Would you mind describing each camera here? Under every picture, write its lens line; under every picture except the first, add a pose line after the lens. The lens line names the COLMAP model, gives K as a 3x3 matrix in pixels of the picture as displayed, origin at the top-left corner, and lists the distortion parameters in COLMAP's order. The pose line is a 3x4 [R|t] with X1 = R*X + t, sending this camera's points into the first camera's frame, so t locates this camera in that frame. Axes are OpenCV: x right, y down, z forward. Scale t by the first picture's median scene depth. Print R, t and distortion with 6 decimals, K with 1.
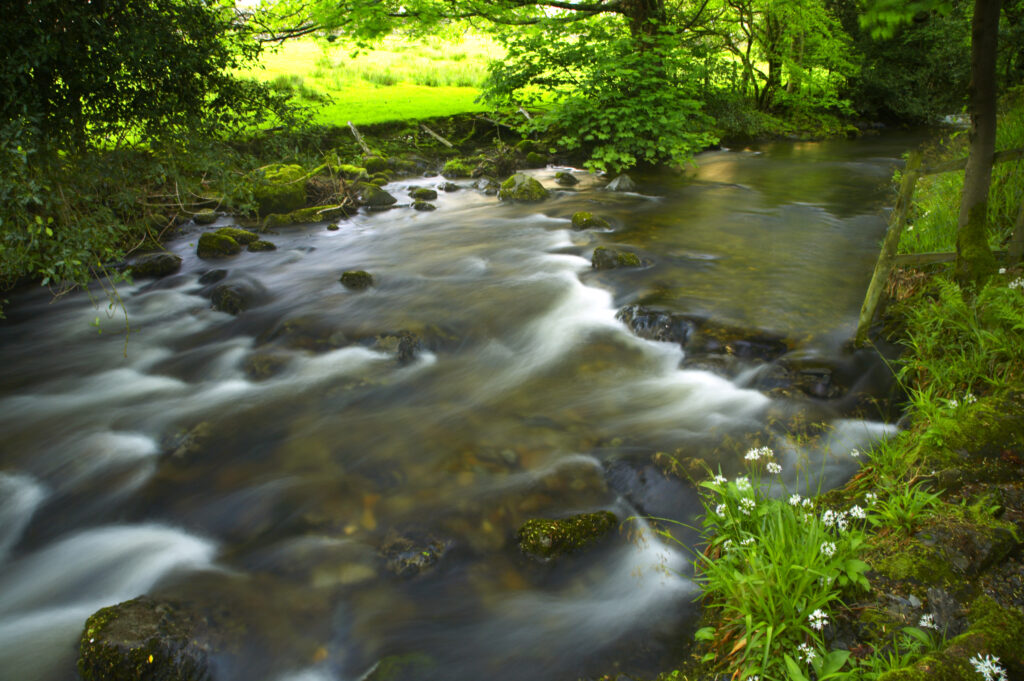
lens RADIAL K [[688.2, 0, 512.0], [0, 688.2, 340.5], [0, 0, 1]] dist [-0.115886, 0.074653]
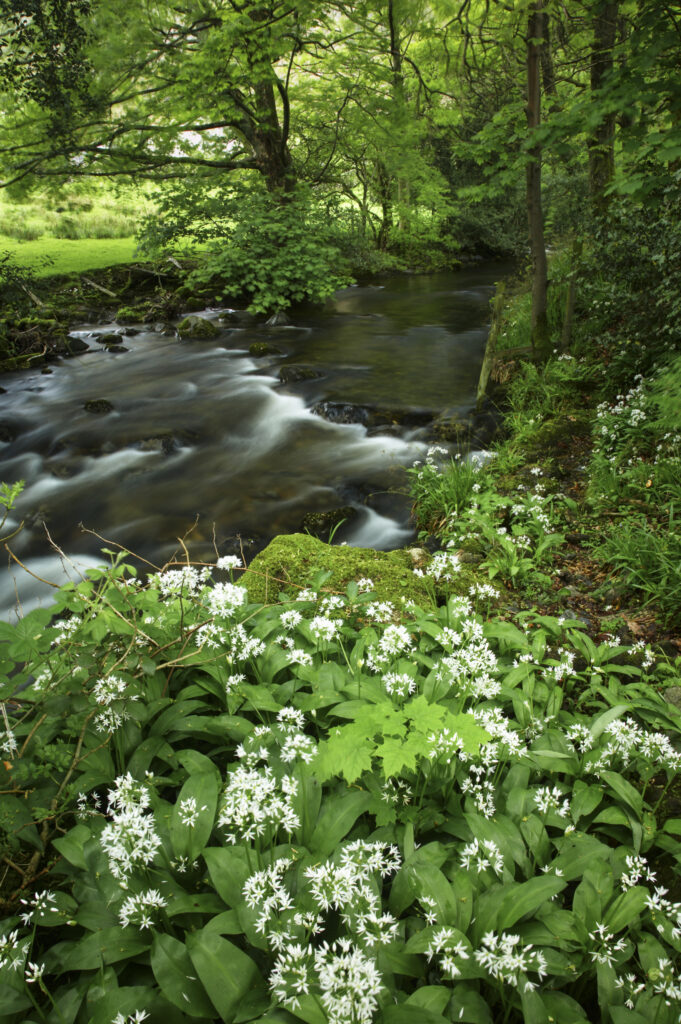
lens RADIAL K [[688.2, 0, 340.5], [0, 688.2, 512.0], [0, 0, 1]] dist [-0.115886, 0.074653]
pose [[0.956341, -0.126050, 0.263674, -0.097467], [0.115604, 0.991781, 0.054829, 0.051750], [-0.268418, -0.021953, 0.963052, -0.182300]]
